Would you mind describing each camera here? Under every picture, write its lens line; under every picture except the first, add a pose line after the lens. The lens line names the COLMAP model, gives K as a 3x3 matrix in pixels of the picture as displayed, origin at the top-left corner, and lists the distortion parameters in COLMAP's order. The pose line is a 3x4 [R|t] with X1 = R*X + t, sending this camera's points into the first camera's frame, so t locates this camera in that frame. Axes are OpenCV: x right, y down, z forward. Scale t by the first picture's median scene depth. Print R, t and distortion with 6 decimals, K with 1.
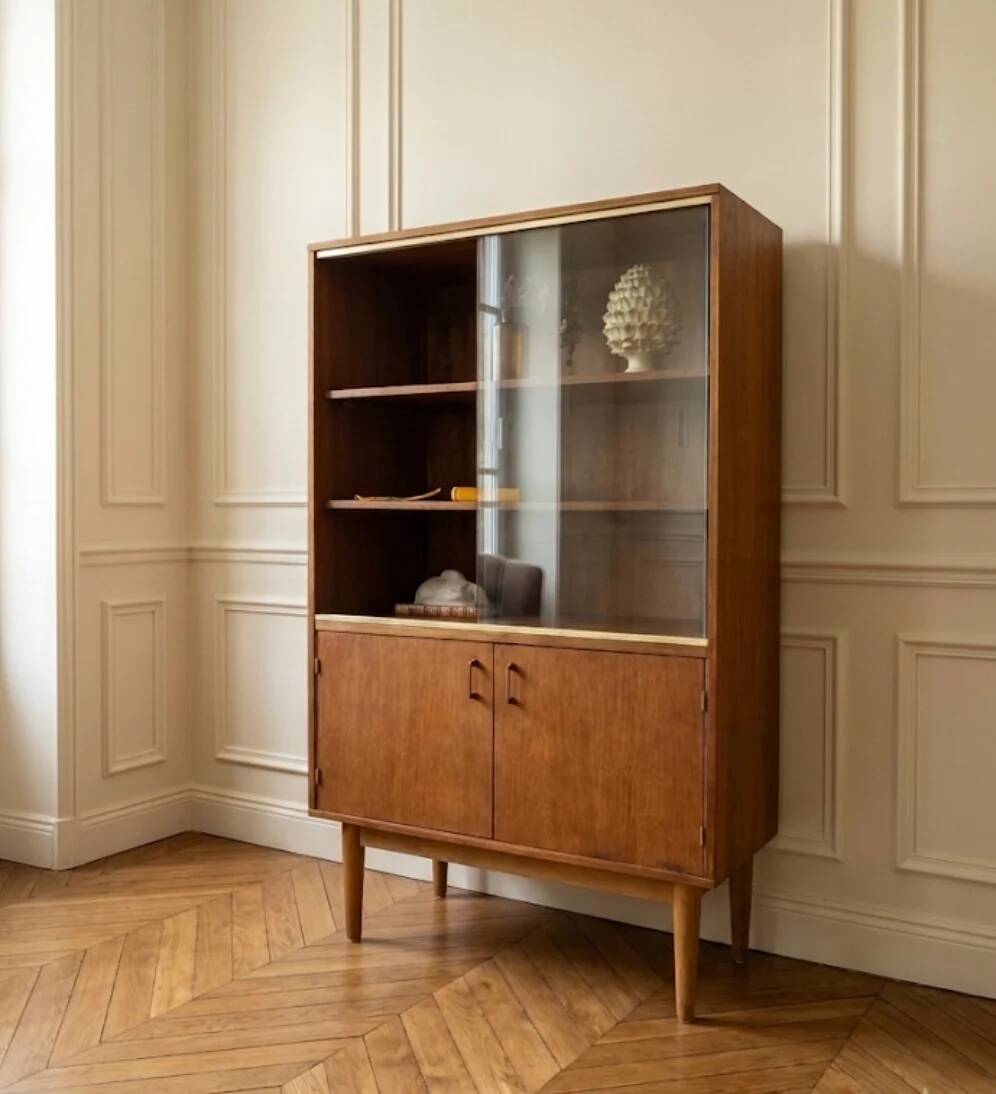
lens RADIAL K [[1097.7, 0, 495.4], [0, 1097.7, 563.8], [0, 0, 1]] dist [-0.007566, -0.001055]
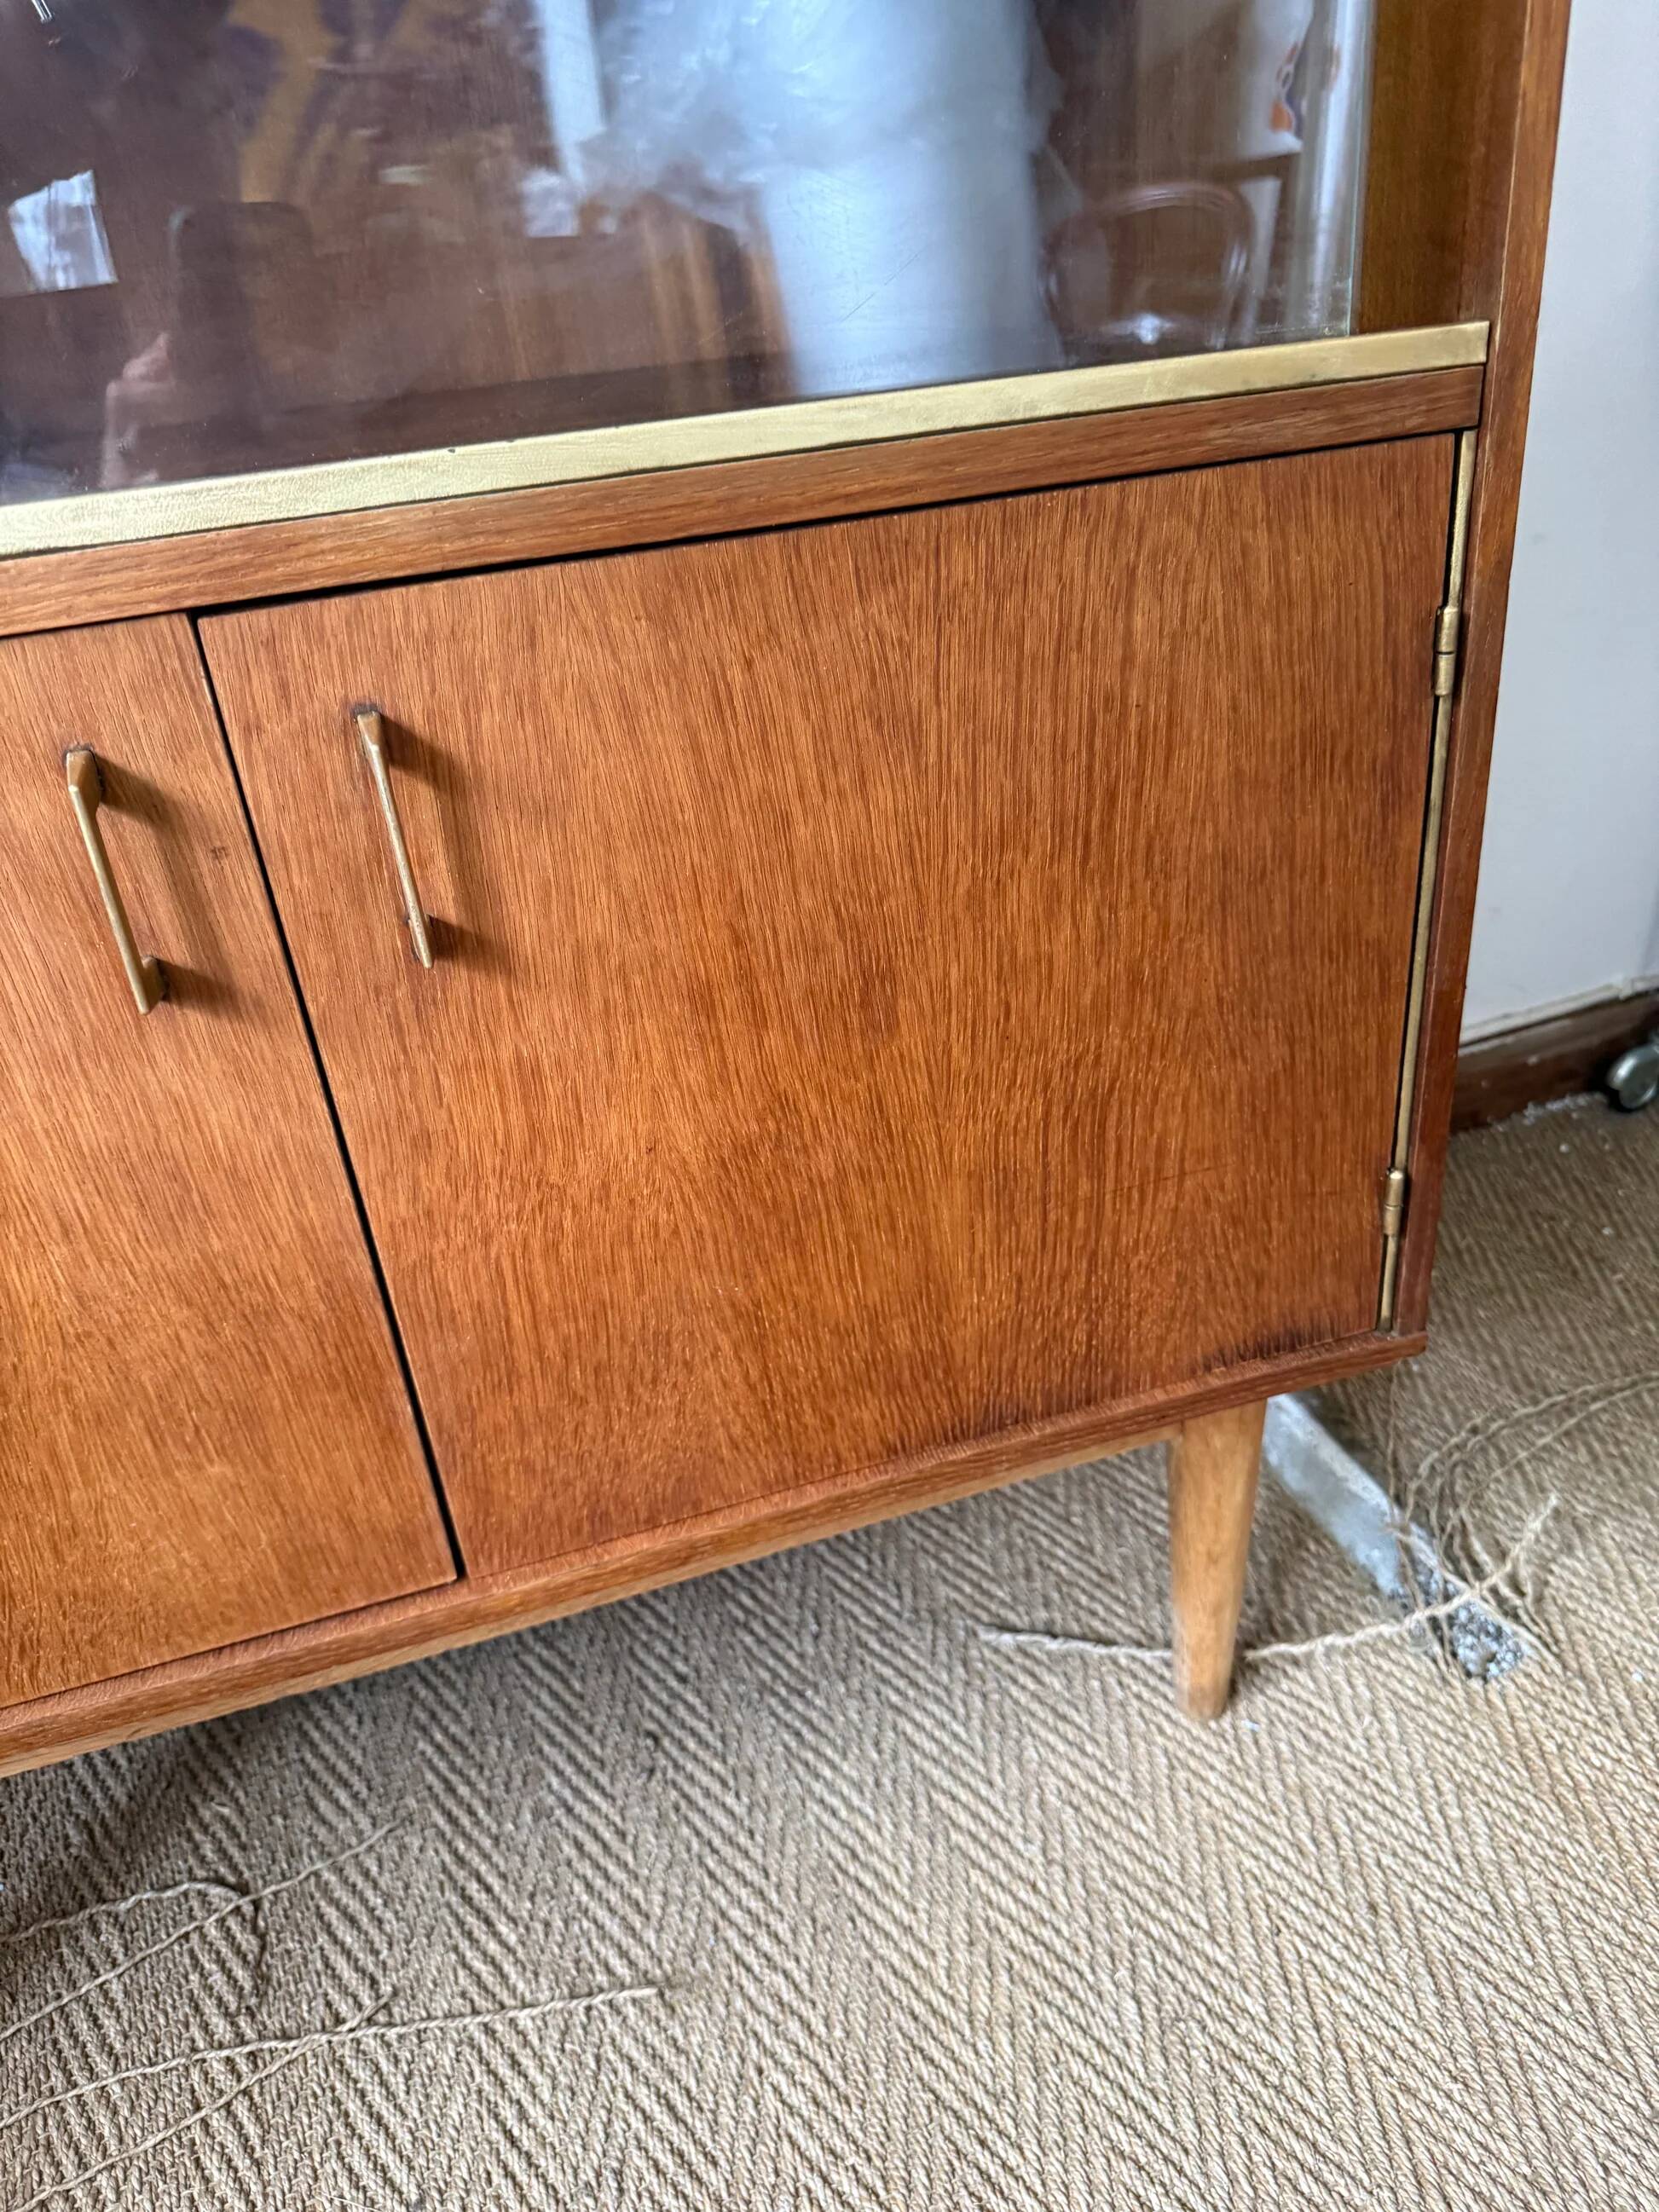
lens RADIAL K [[1601.7, 0, 832.4], [0, 1601.7, 1097.1], [0, 0, 1]] dist [-0.016307, 0.000614]
pose [[0.711655, -0.403132, 0.575353, -0.088547], [0.129979, 0.880390, 0.456090, 0.041817], [-0.690400, -0.249795, 0.678933, 0.758931]]
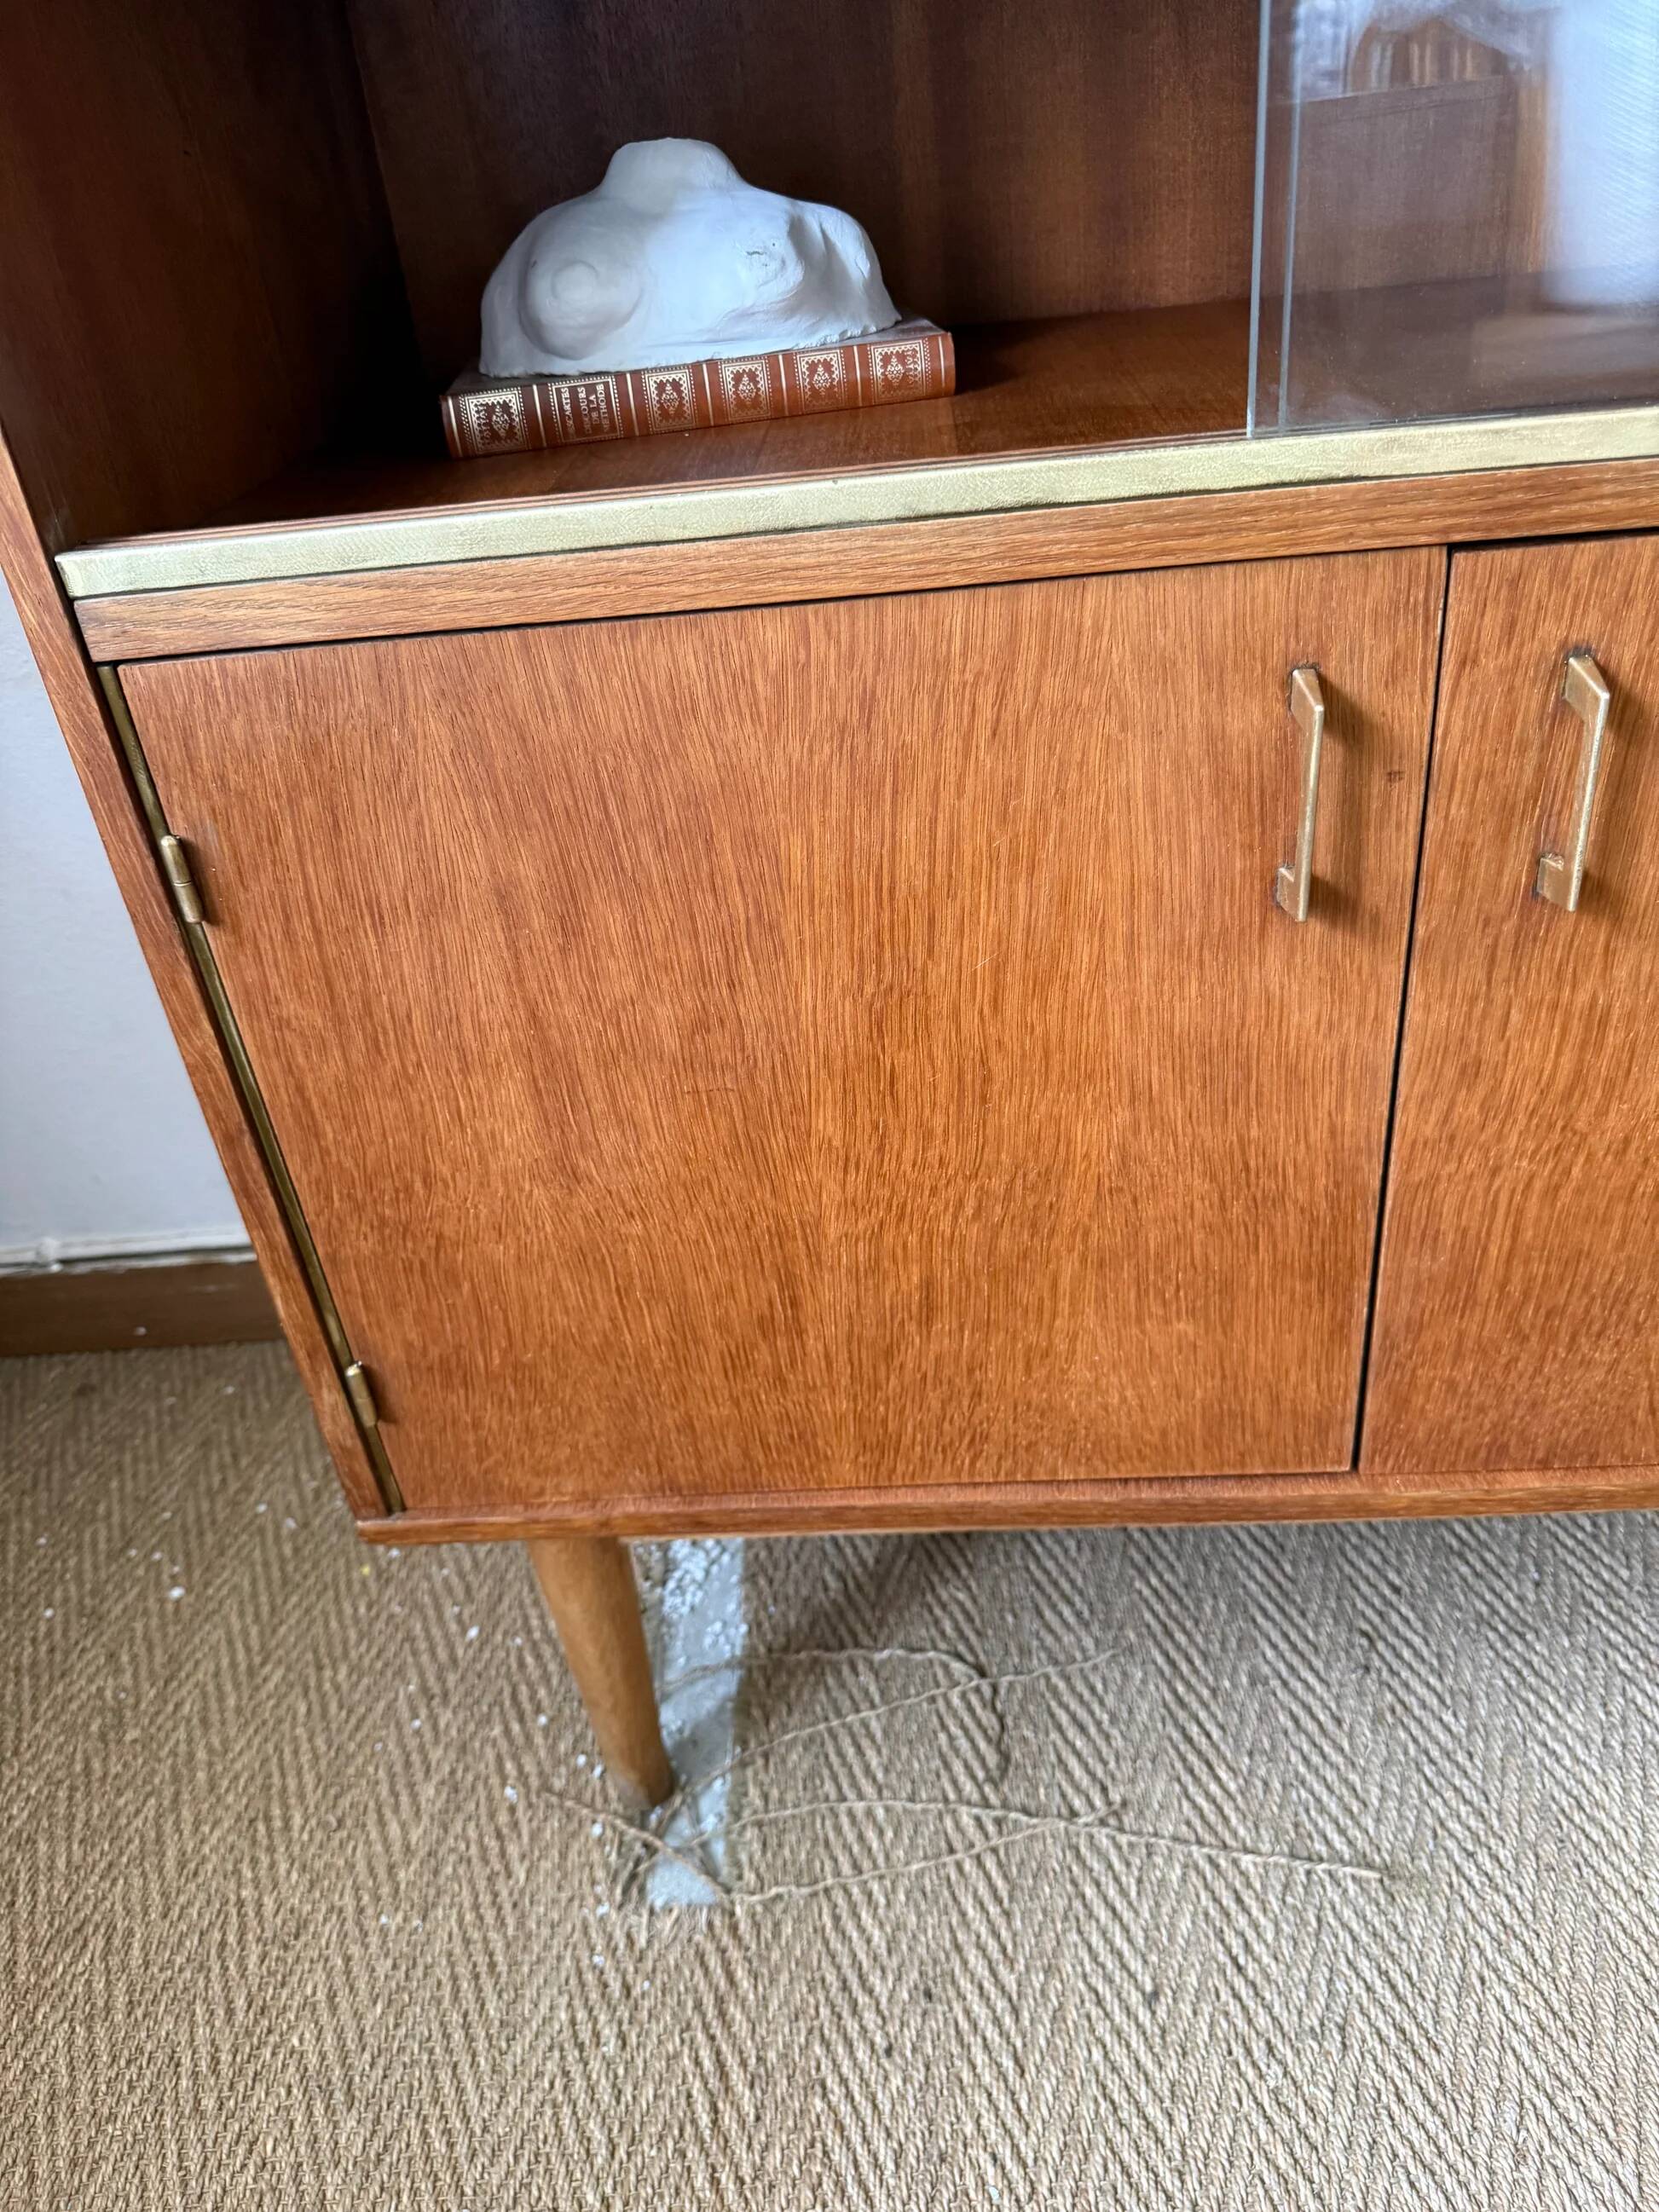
lens RADIAL K [[1604.9, 0, 833.7], [0, 1604.9, 1100.7], [0, 0, 1]] dist [-0.012717, -0.005379]
pose [[0.903773, -0.306325, 0.298932, -0.166905], [0.126893, 0.858781, 0.496381, 0.016005], [-0.408771, -0.410684, 0.815013, 0.801412]]
